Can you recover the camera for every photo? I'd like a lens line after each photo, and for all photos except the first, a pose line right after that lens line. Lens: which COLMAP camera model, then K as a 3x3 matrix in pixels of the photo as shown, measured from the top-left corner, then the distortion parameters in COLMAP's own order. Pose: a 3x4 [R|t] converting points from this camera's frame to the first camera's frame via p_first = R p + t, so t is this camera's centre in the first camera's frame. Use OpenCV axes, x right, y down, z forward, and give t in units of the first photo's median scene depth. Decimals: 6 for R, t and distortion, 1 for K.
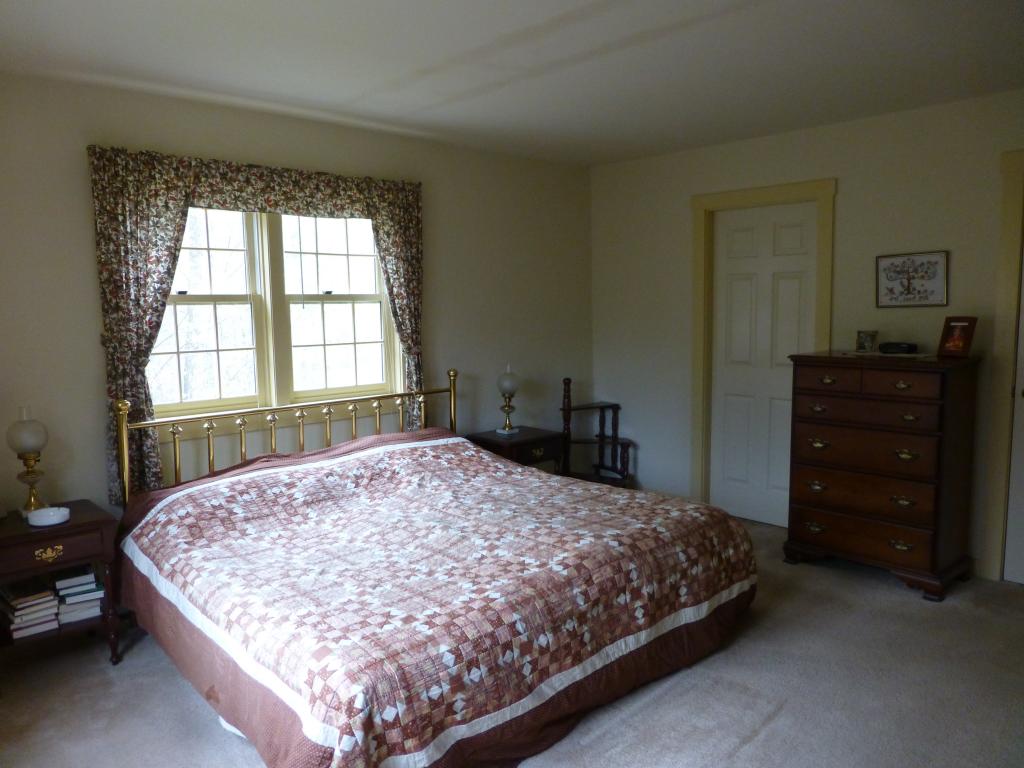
lens RADIAL K [[734.0, 0, 503.5], [0, 734.0, 383.5], [0, 0, 1]] dist [0.003968, 0.001160]
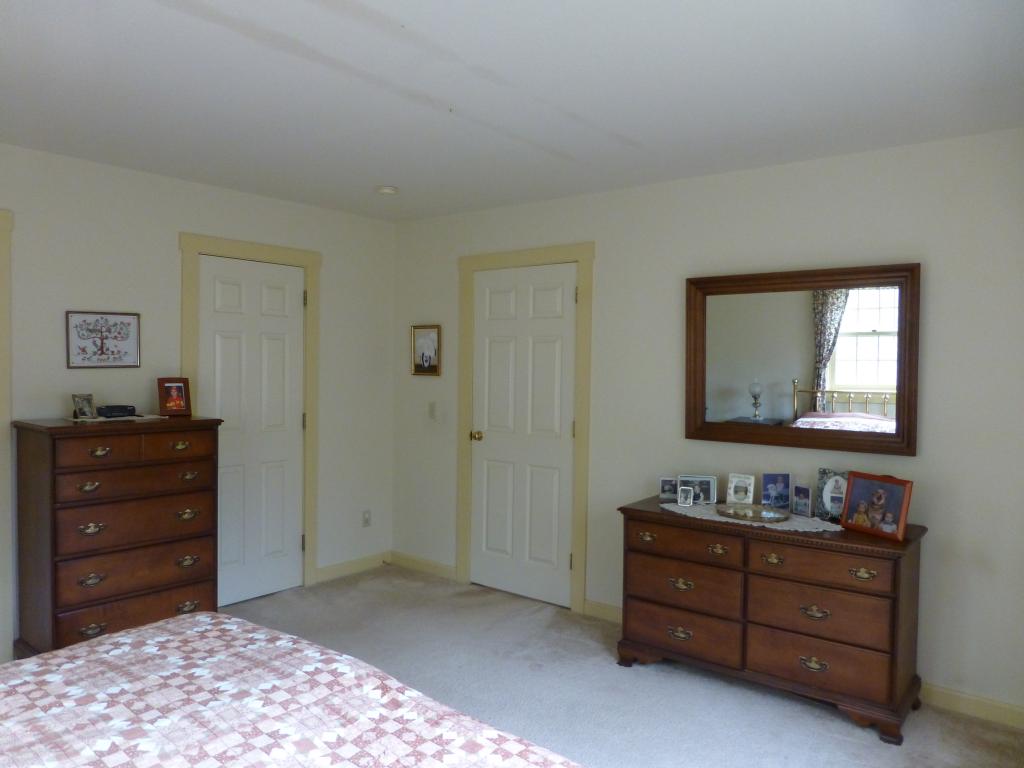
lens RADIAL K [[734.0, 0, 503.5], [0, 734.0, 383.5], [0, 0, 1]] dist [0.003968, 0.001160]
pose [[-0.115205, -0.004133, 0.993333, -0.445355], [0.106945, 0.994127, 0.016540, -0.046318], [-0.987568, 0.108137, -0.114087, 0.613512]]
